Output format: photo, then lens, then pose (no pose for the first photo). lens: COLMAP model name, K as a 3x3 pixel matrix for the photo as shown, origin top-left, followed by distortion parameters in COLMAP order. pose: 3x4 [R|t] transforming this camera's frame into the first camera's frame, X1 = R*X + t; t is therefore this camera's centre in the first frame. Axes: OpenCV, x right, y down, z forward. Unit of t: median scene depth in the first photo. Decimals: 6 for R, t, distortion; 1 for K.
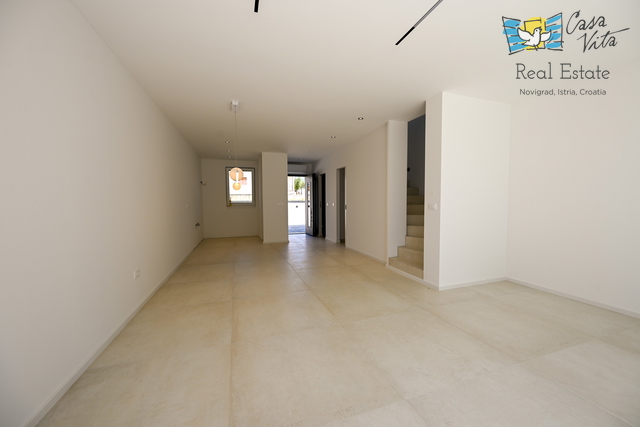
lens RADIAL K [[250.6, 0, 323.9], [0, 250.6, 212.3], [0, 0, 1]] dist [-0.000170, 0.000009]
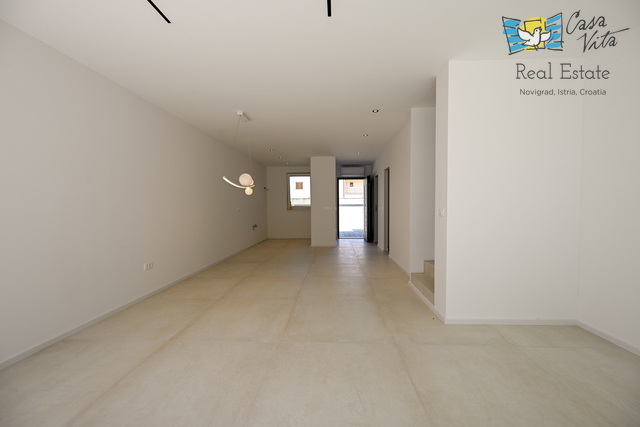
lens RADIAL K [[250.6, 0, 323.9], [0, 250.6, 212.3], [0, 0, 1]] dist [-0.000170, 0.000009]
pose [[0.928982, 0.009465, -0.370005, 0.181276], [-0.014479, 0.999837, -0.010775, -0.004228], [0.369843, 0.015367, 0.928967, 0.073360]]
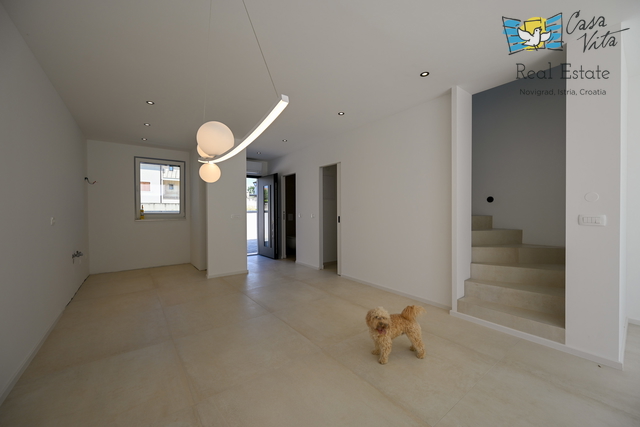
lens RADIAL K [[250.6, 0, 323.9], [0, 250.6, 212.3], [0, 0, 1]] dist [-0.000170, 0.000009]
pose [[0.949272, -0.001065, 0.314455, -0.161445], [0.013747, 0.999179, -0.038113, -0.012942], [-0.314157, 0.040502, 0.948507, 0.303463]]
